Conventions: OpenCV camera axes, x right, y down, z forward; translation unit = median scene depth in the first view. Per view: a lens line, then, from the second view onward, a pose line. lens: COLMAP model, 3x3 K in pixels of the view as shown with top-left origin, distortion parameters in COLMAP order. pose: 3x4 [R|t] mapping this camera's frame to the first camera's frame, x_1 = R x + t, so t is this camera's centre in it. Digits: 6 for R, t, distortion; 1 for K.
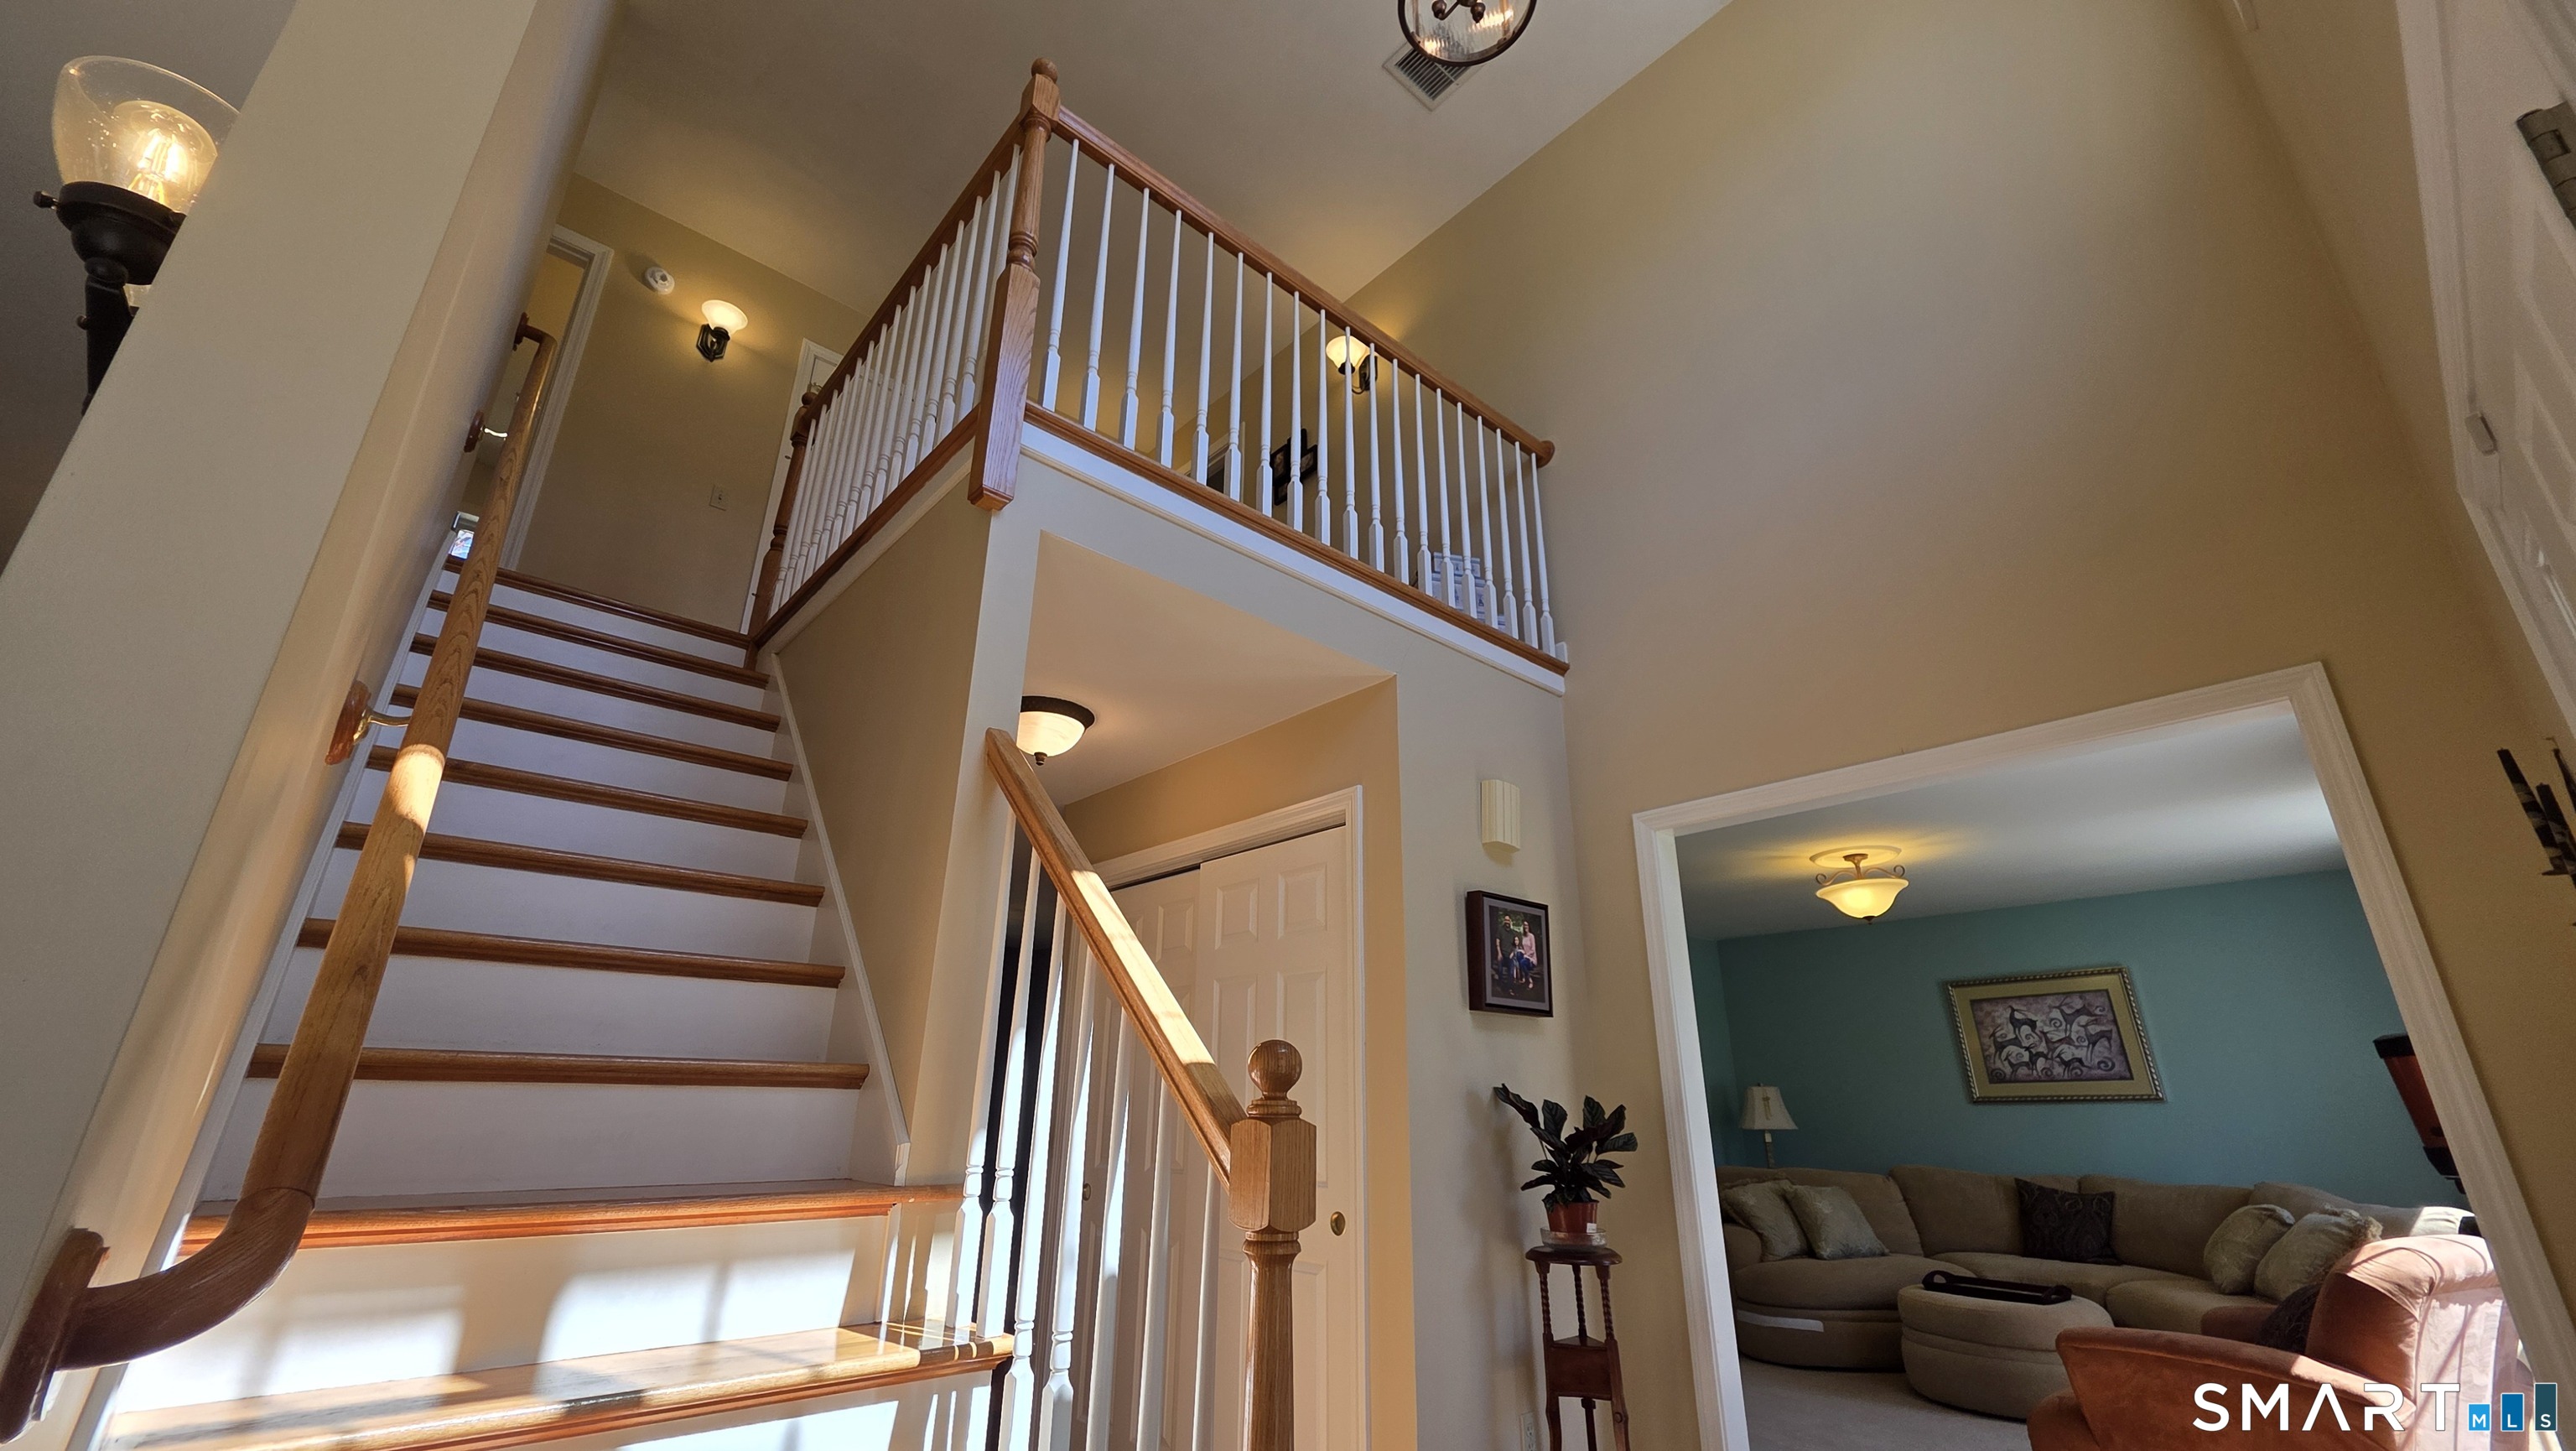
lens RADIAL K [[1043.0, 0, 1294.5], [0, 1043.0, 715.7], [0, 0, 1]] dist [0.000721, -0.000008]
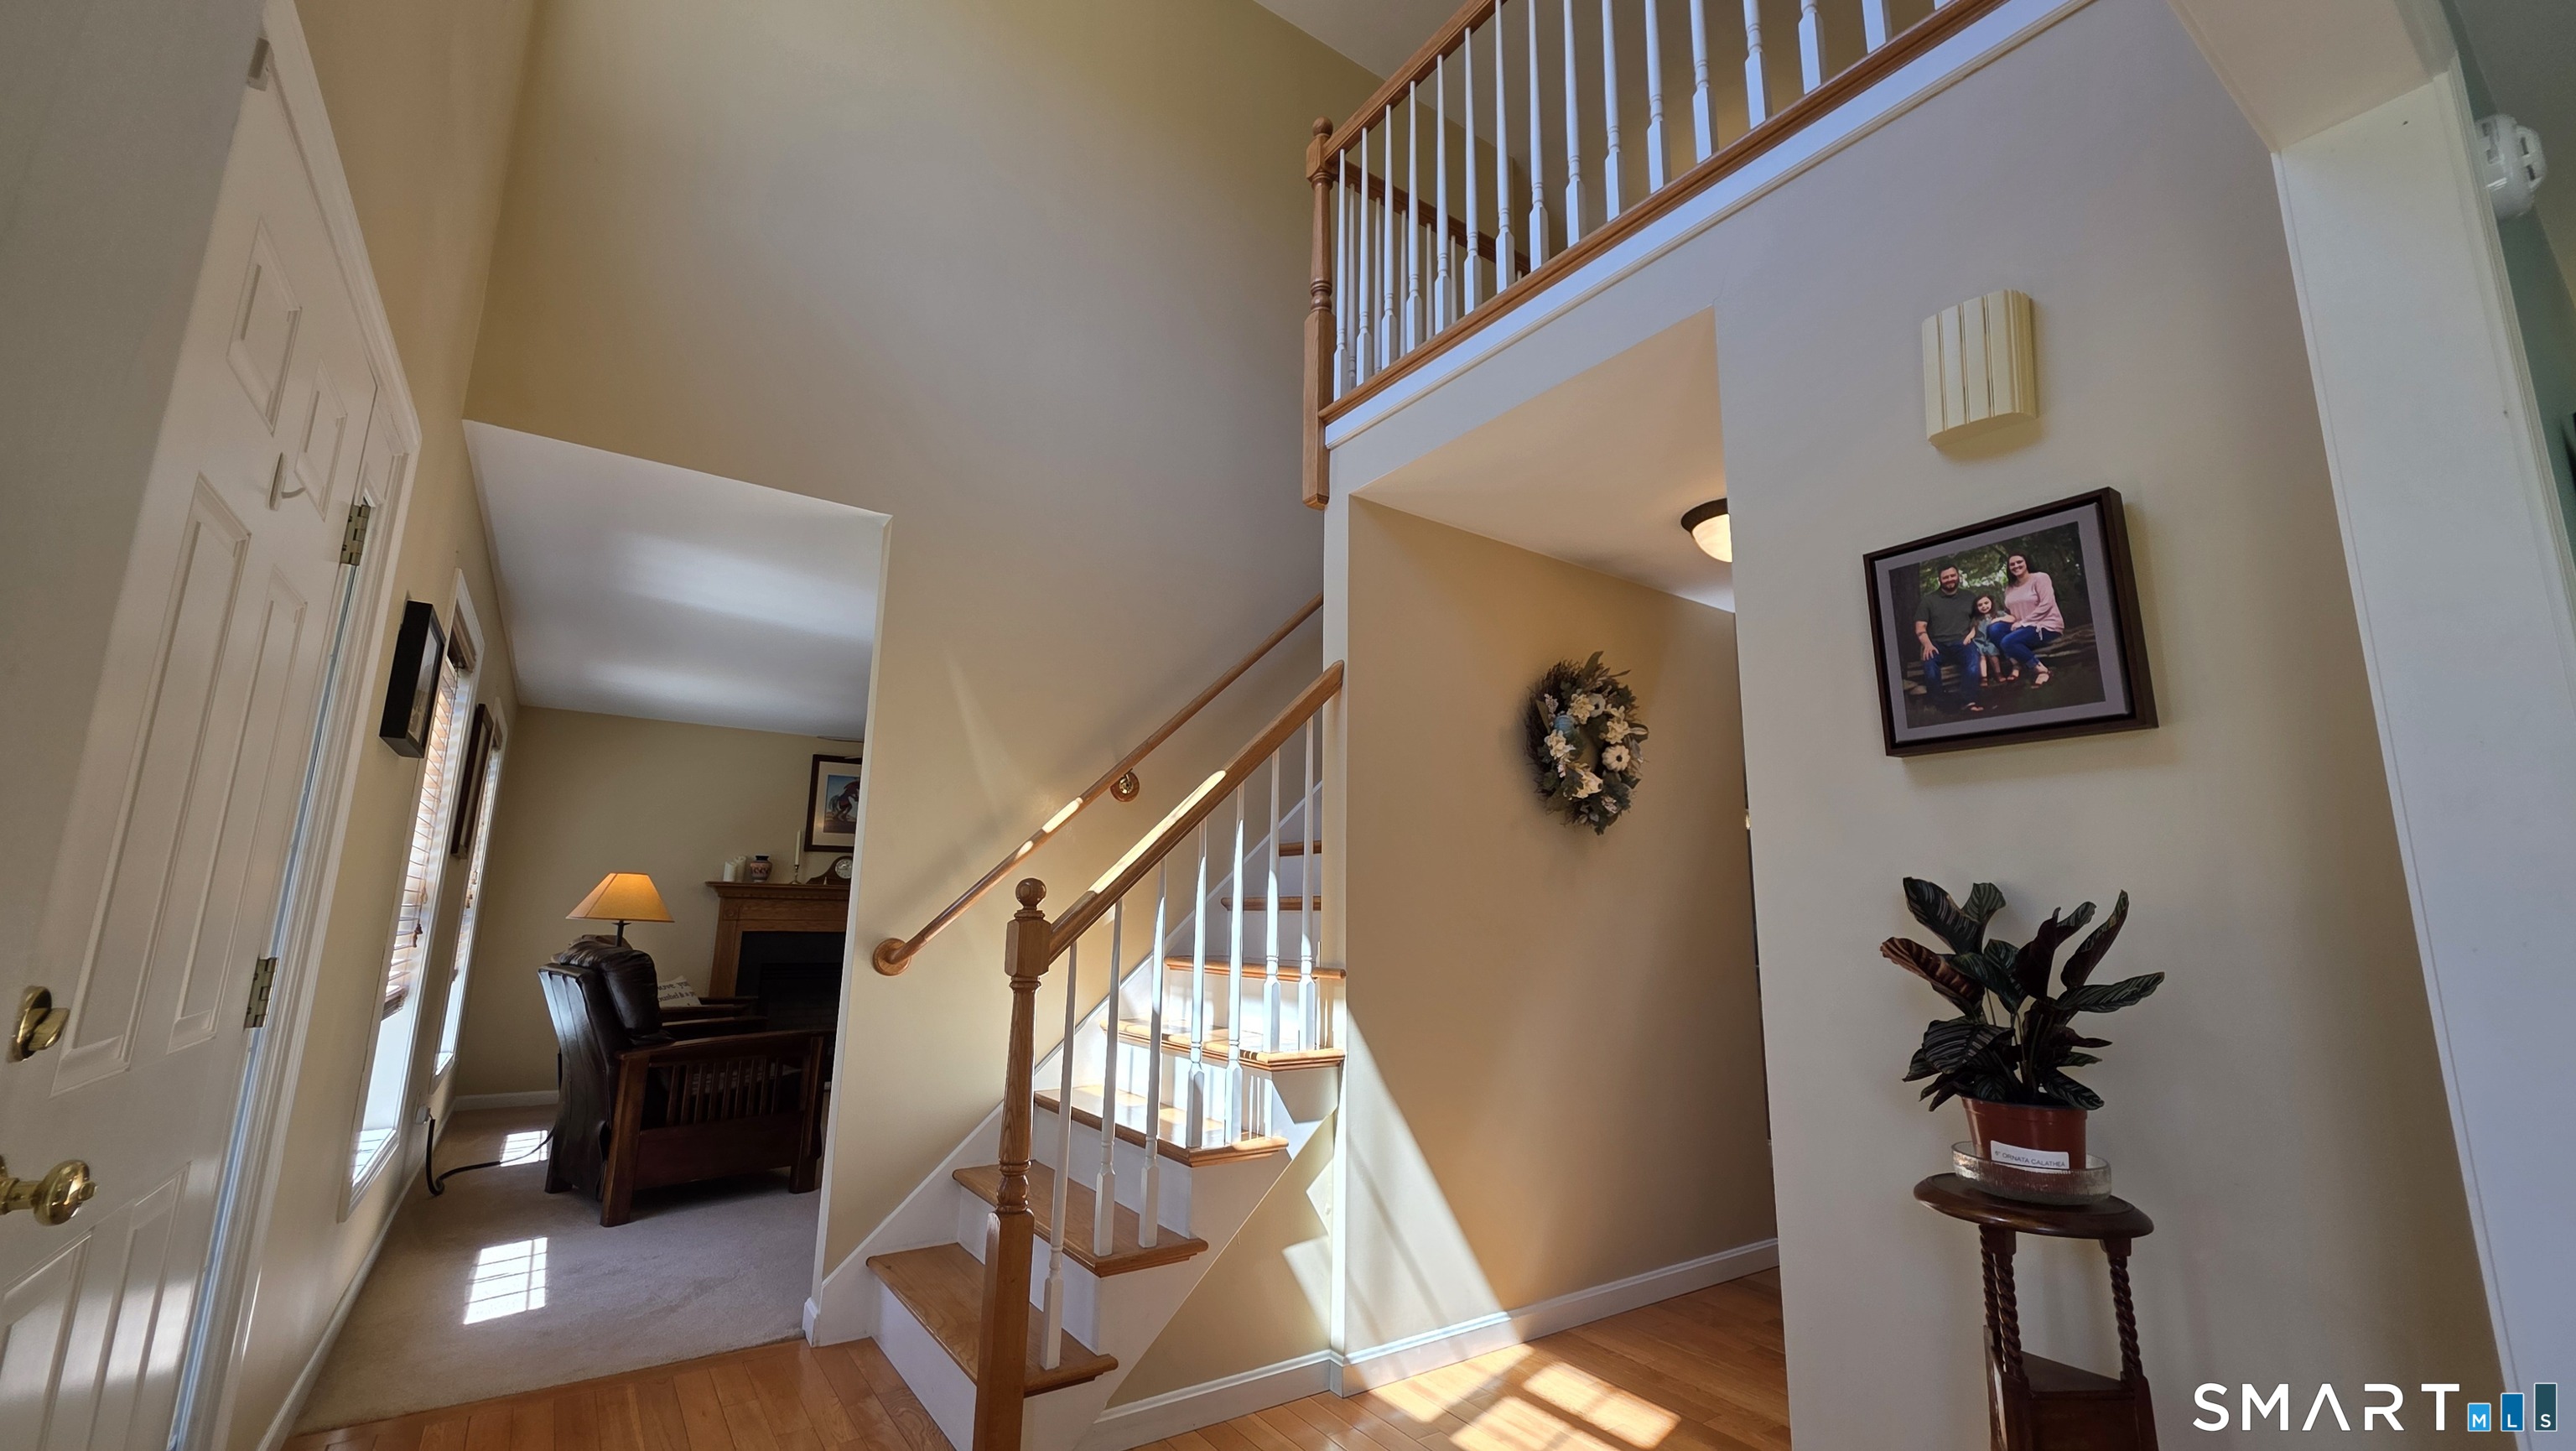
lens RADIAL K [[1043.0, 0, 1293.7], [0, 1043.0, 723.4], [0, 0, 1]] dist [0.000721, -0.000008]
pose [[-0.123399, -0.197678, -0.972469, 0.739935], [0.336444, 0.913586, -0.228400, 0.272605], [0.933584, -0.355365, -0.046228, 0.692621]]
